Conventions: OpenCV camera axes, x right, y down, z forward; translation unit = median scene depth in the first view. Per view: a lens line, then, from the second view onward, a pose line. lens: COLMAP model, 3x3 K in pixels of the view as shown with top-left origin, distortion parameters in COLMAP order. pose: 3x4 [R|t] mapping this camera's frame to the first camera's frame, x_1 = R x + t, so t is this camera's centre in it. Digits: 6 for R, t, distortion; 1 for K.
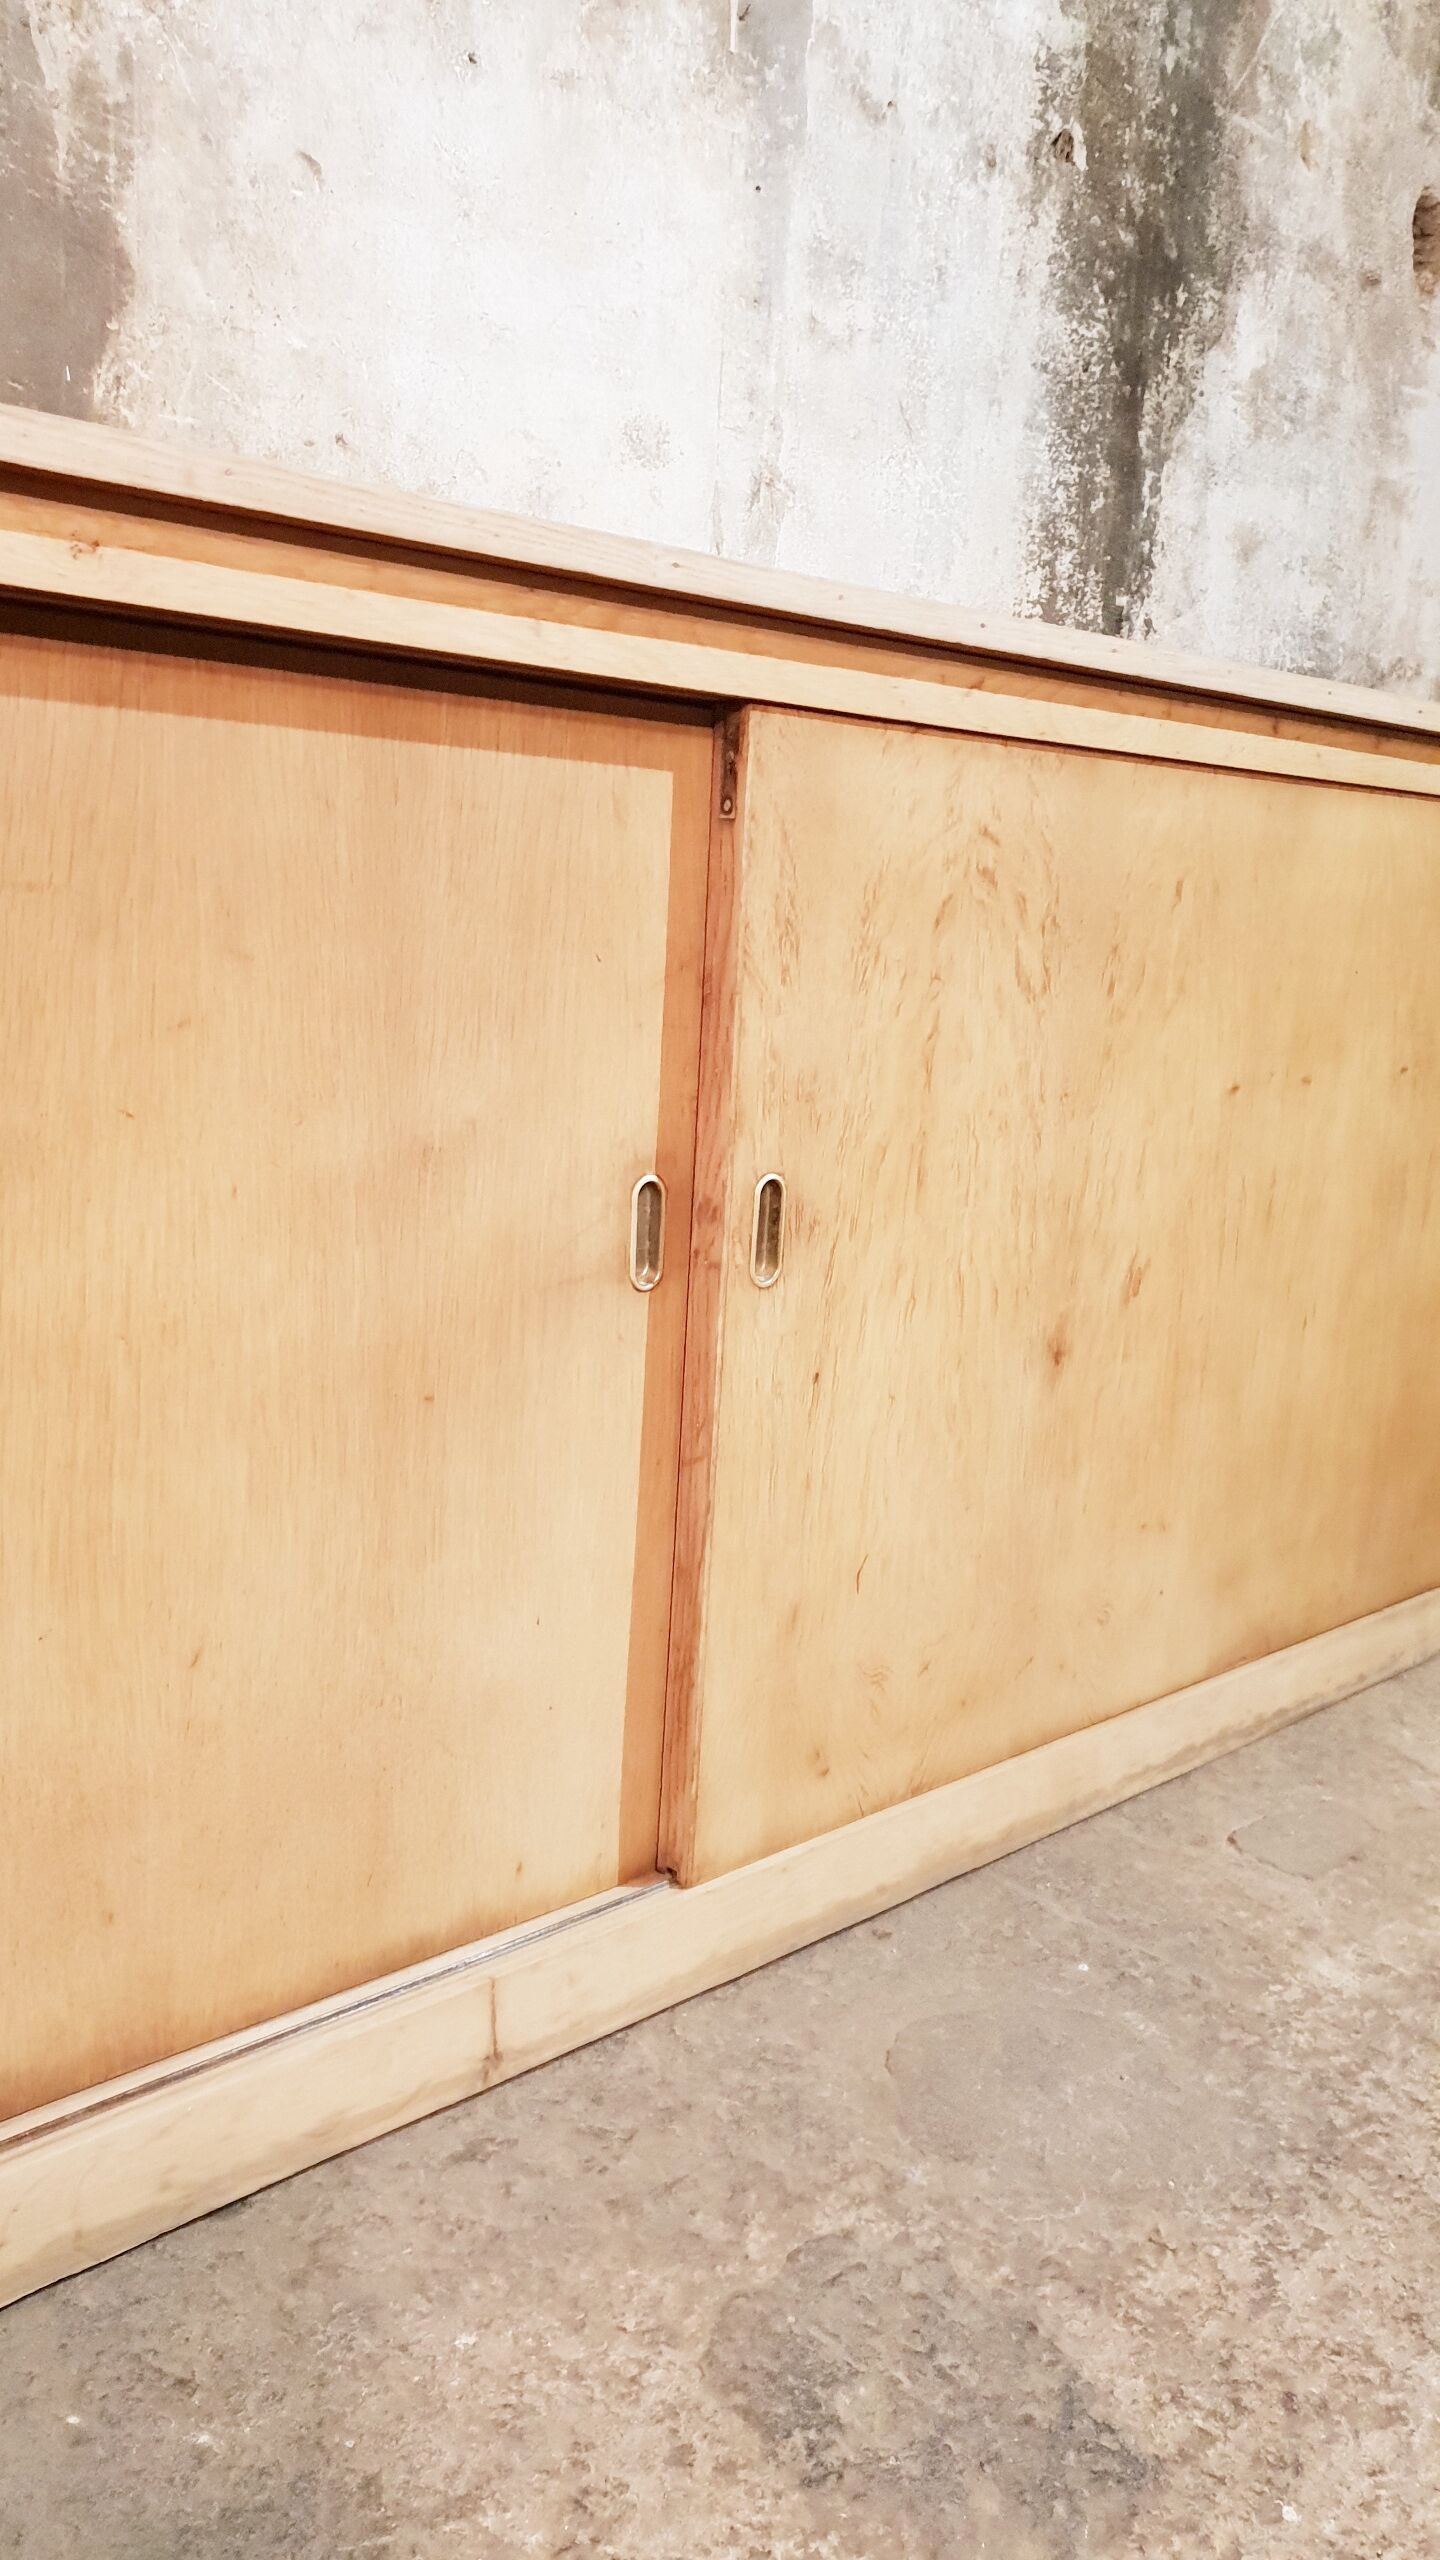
lens RADIAL K [[2003.0, 0, 744.1], [0, 2003.0, 1288.7], [0, 0, 1]] dist [-0.004681, 0.024242]
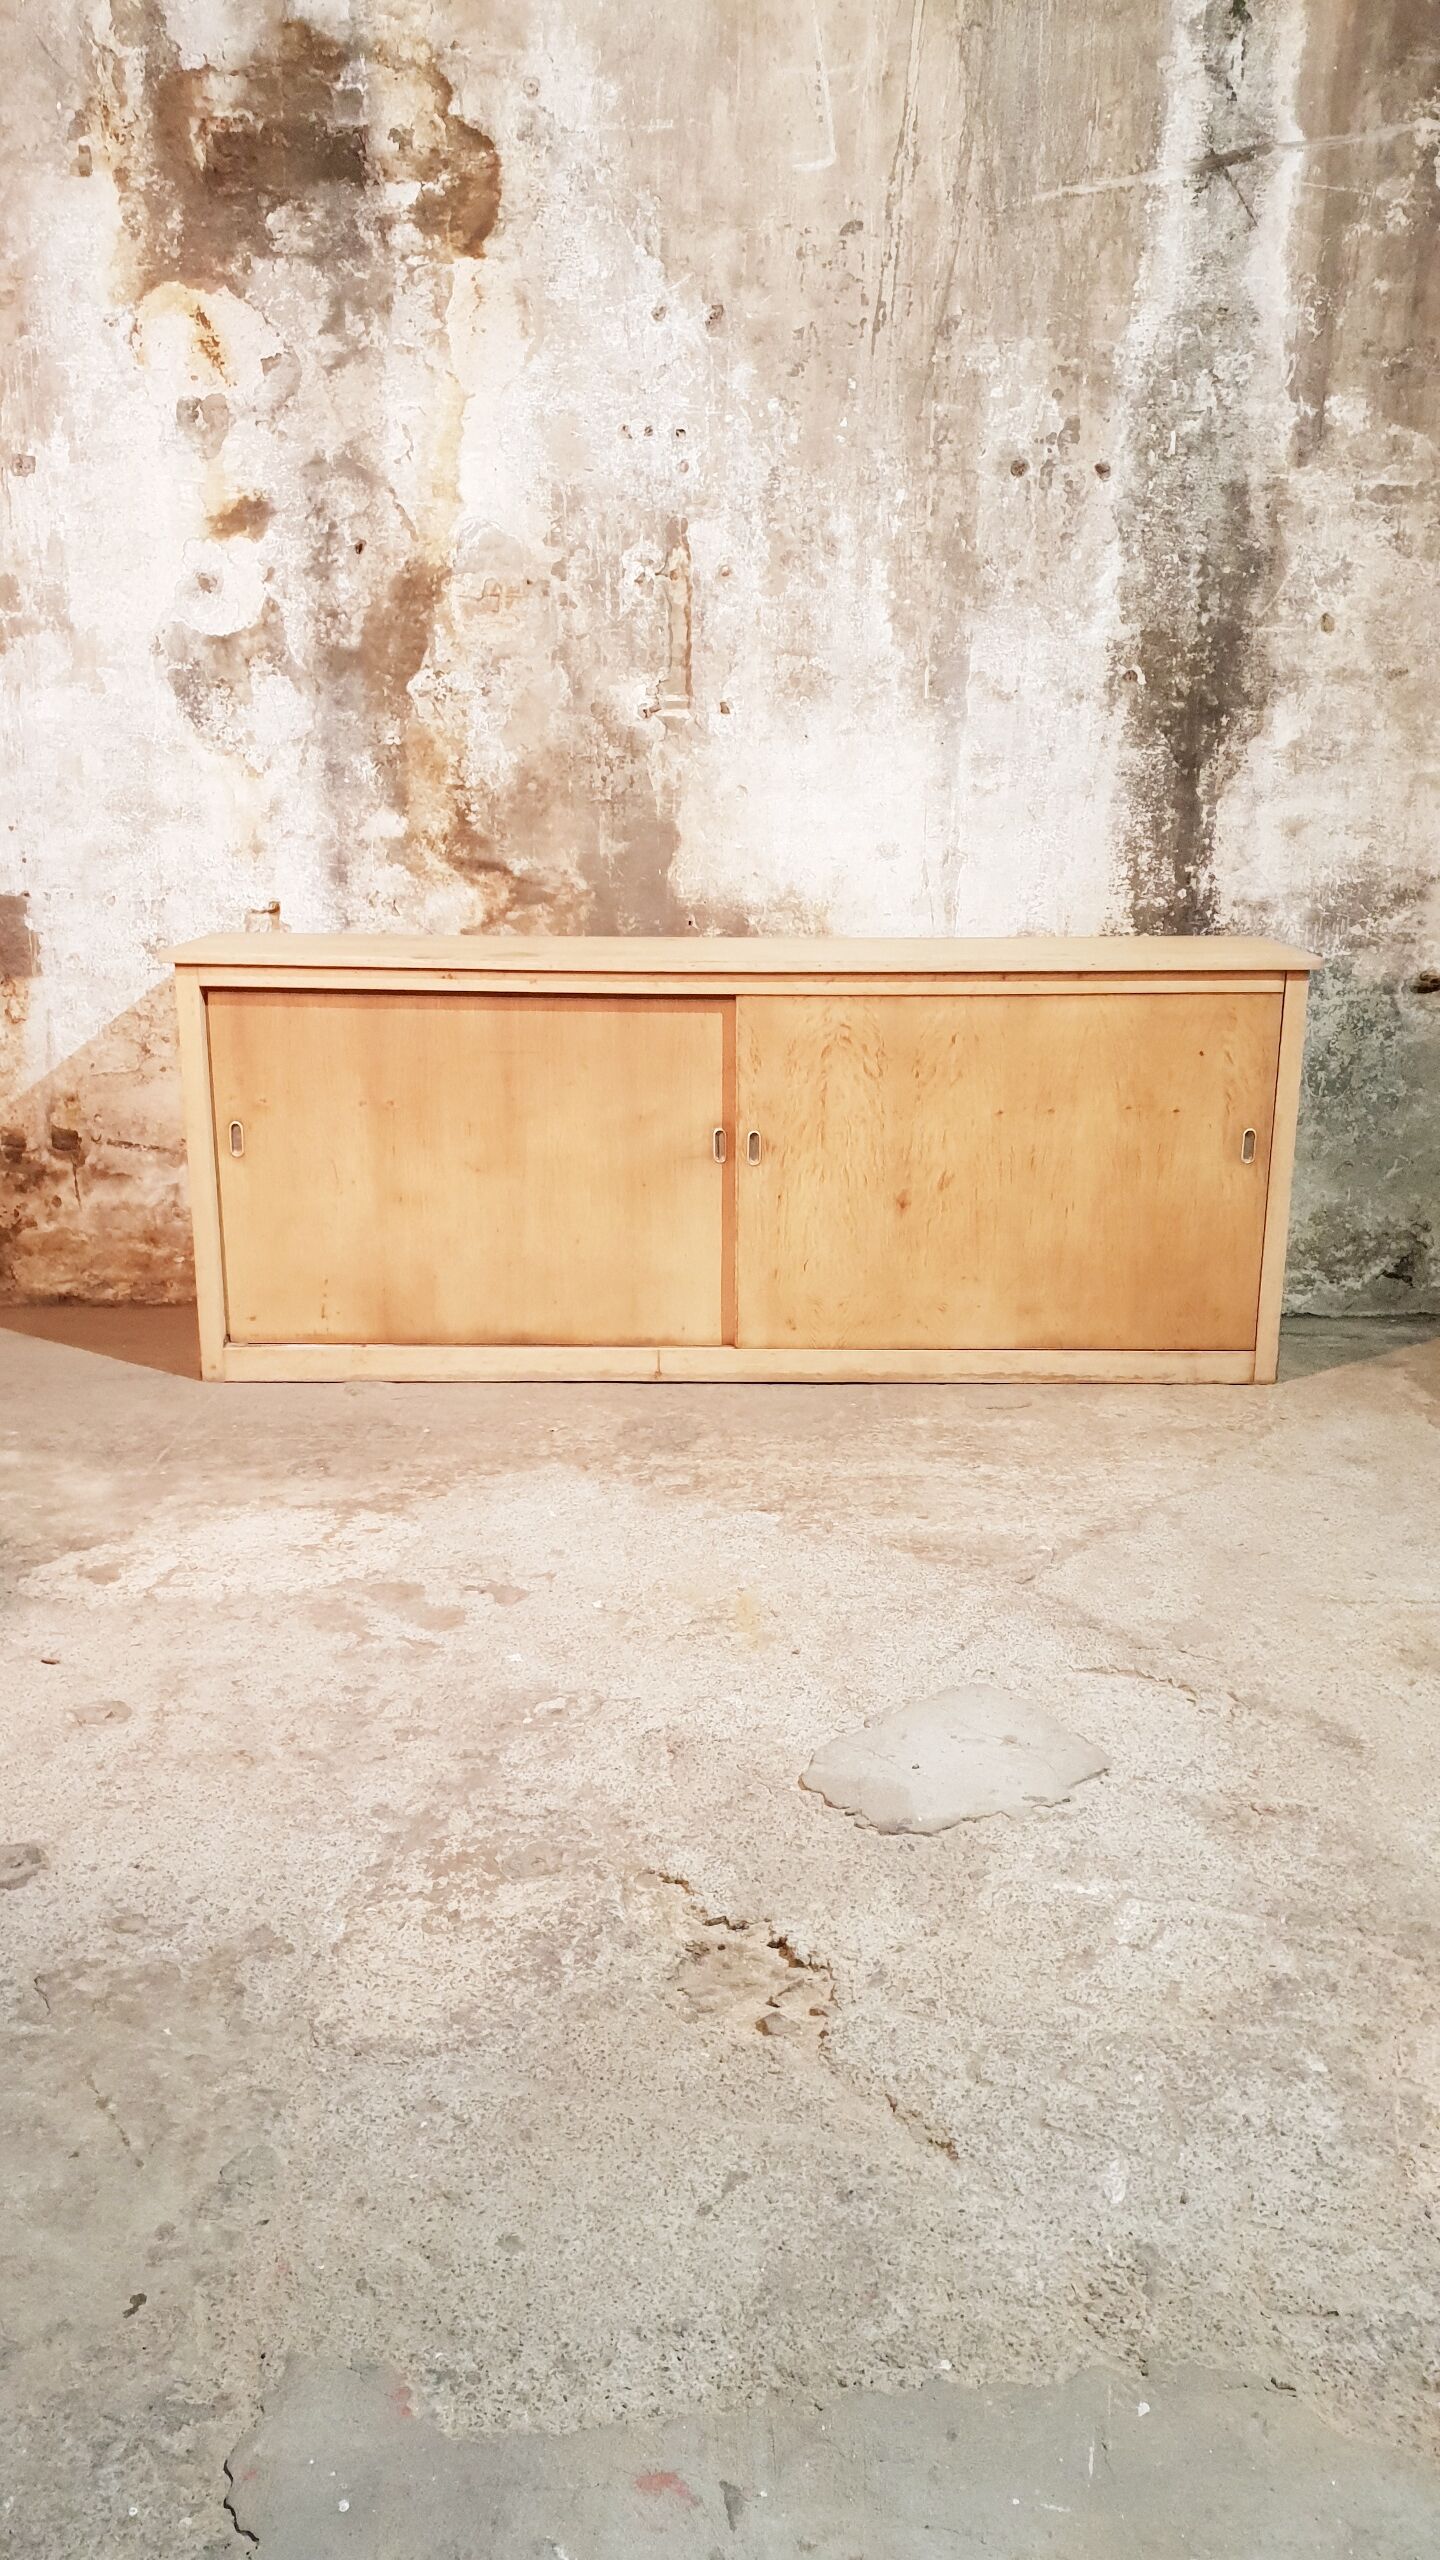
lens RADIAL K [[2003.0, 0, 726.8], [0, 2003.0, 1300.2], [0, 0, 1]] dist [-0.004681, 0.024242]
pose [[0.731753, 0.127649, -0.669510, 1.838077], [-0.097489, 0.991807, 0.082547, -0.038461], [0.674562, 0.004865, 0.738202, -1.211450]]
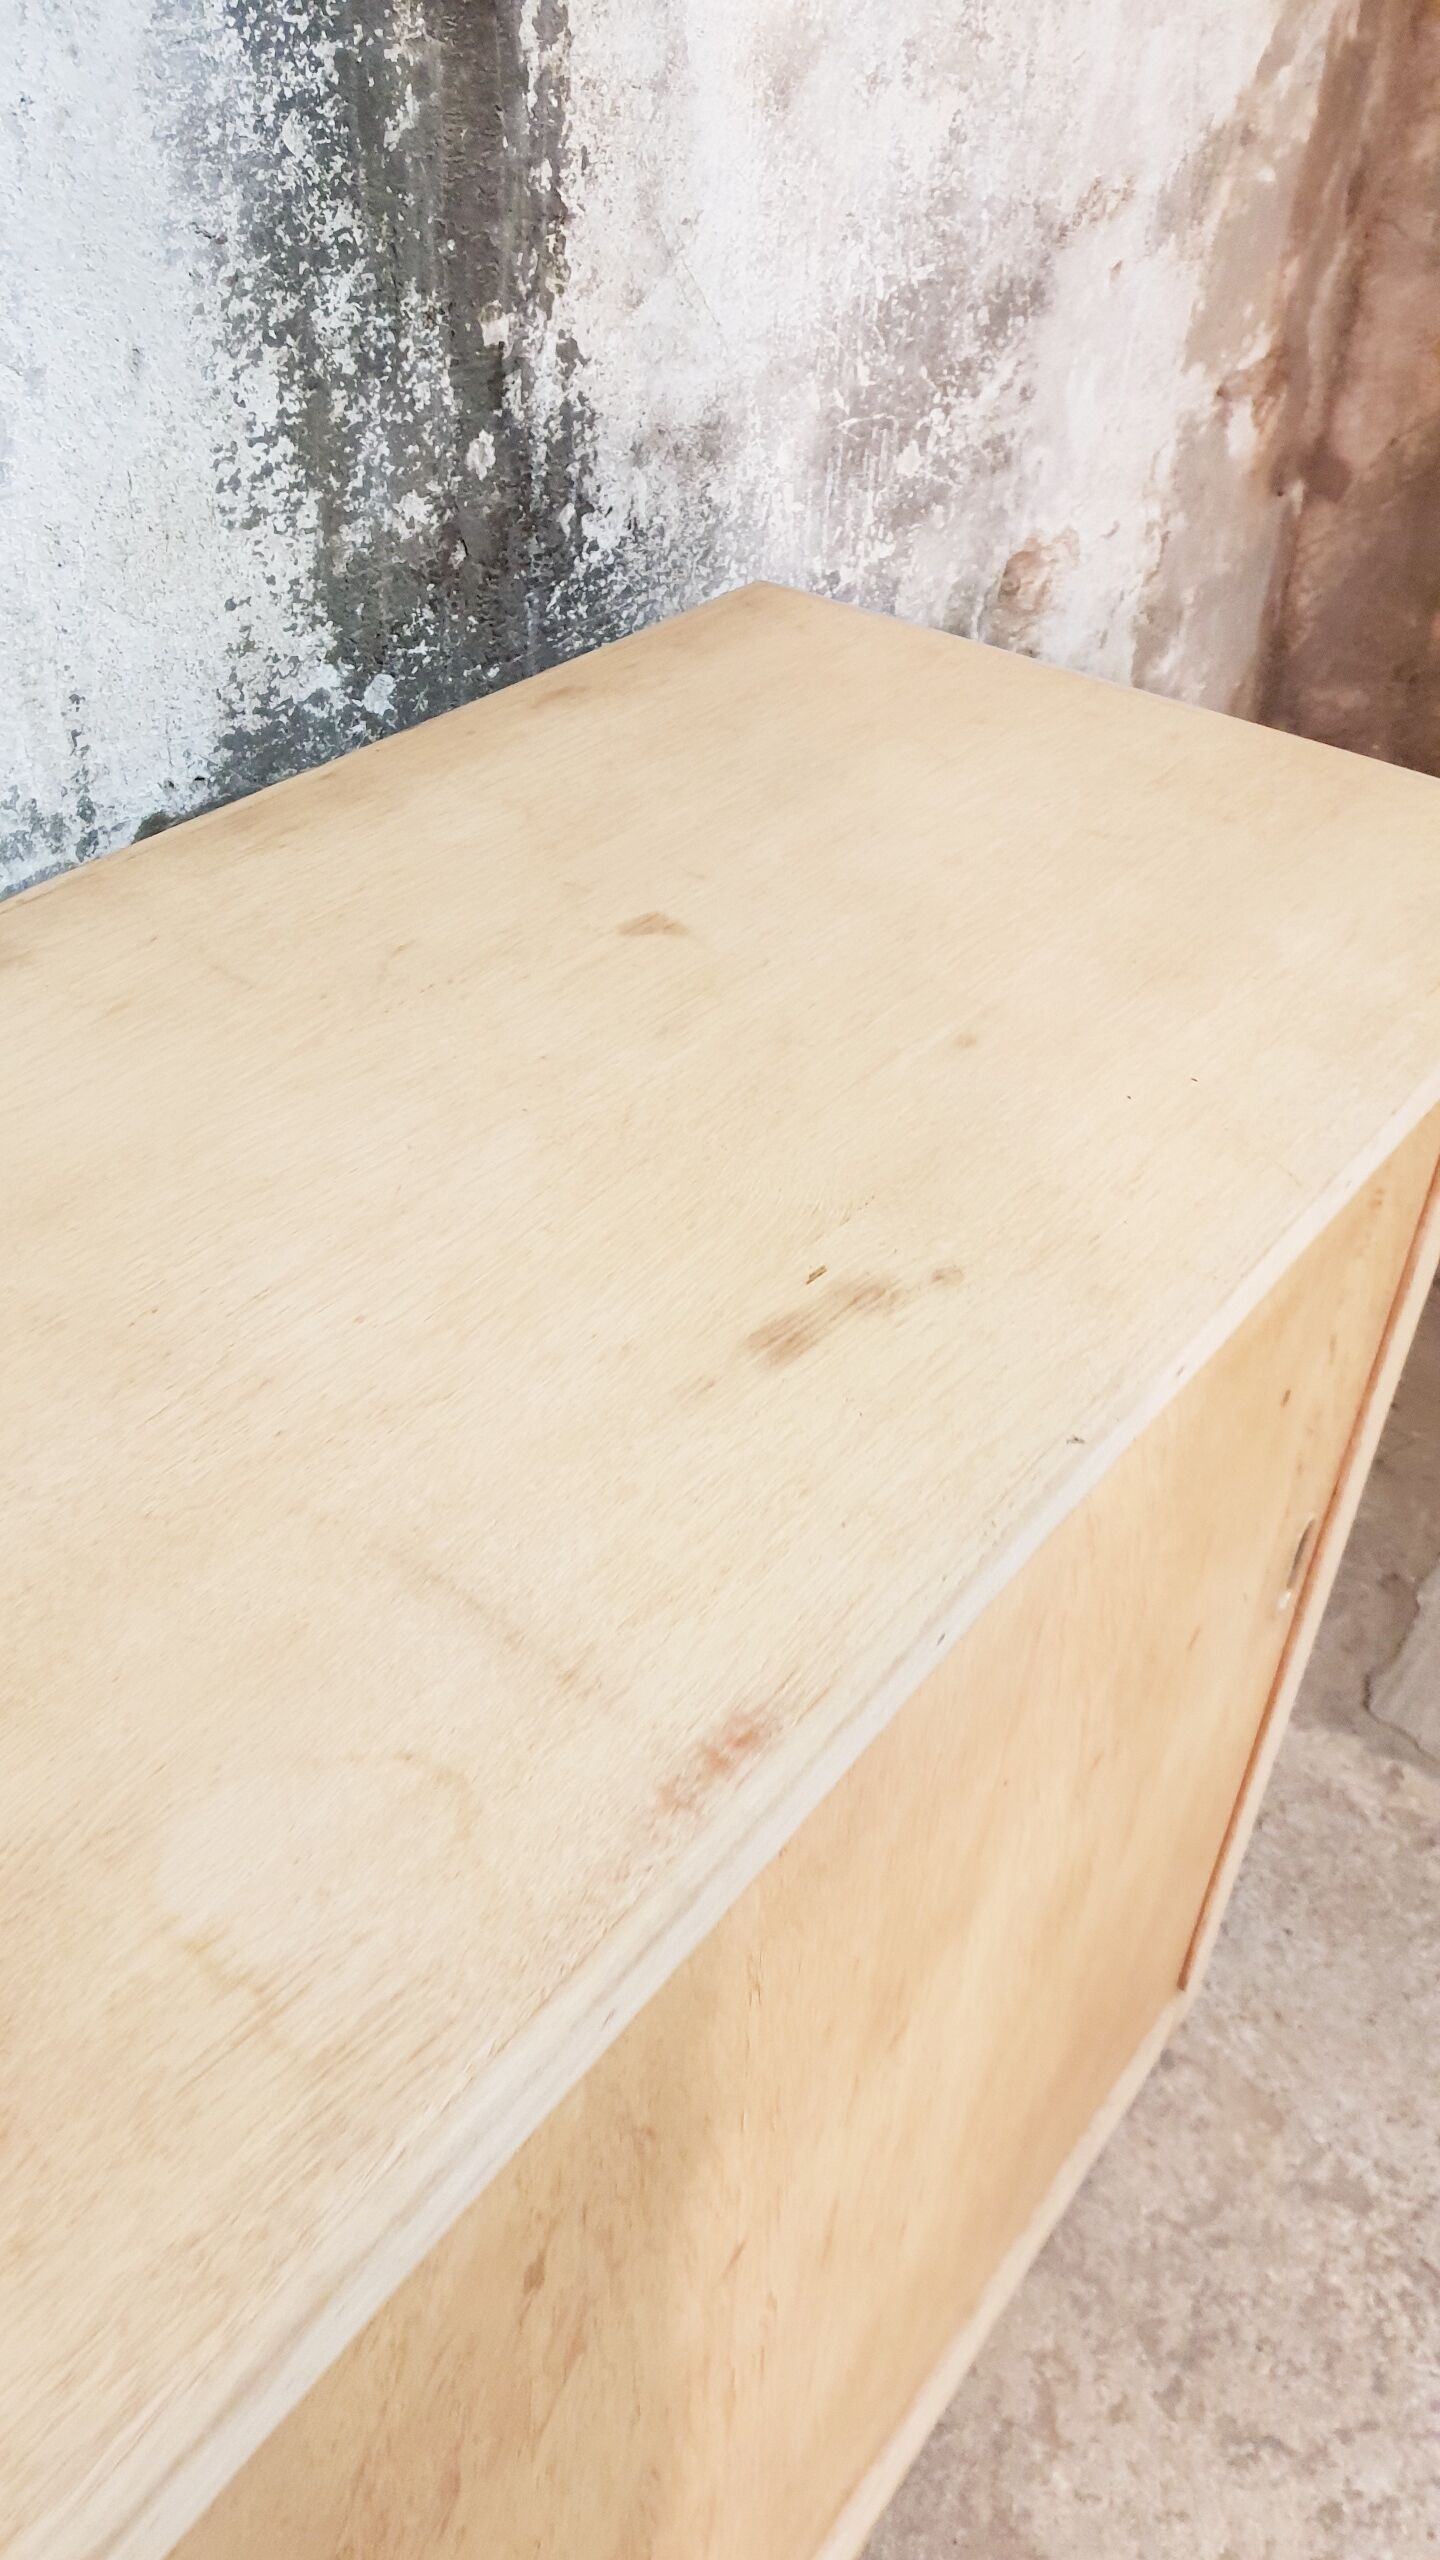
lens RADIAL K [[2003.0, 0, 719.4], [0, 2003.0, 1285.1], [0, 0, 1]] dist [-0.004681, 0.024242]
pose [[0.983906, -0.120783, 0.131681, 0.221215], [0.048341, 0.889391, 0.454585, -0.509888], [-0.172022, -0.440903, 0.880916, 0.745031]]
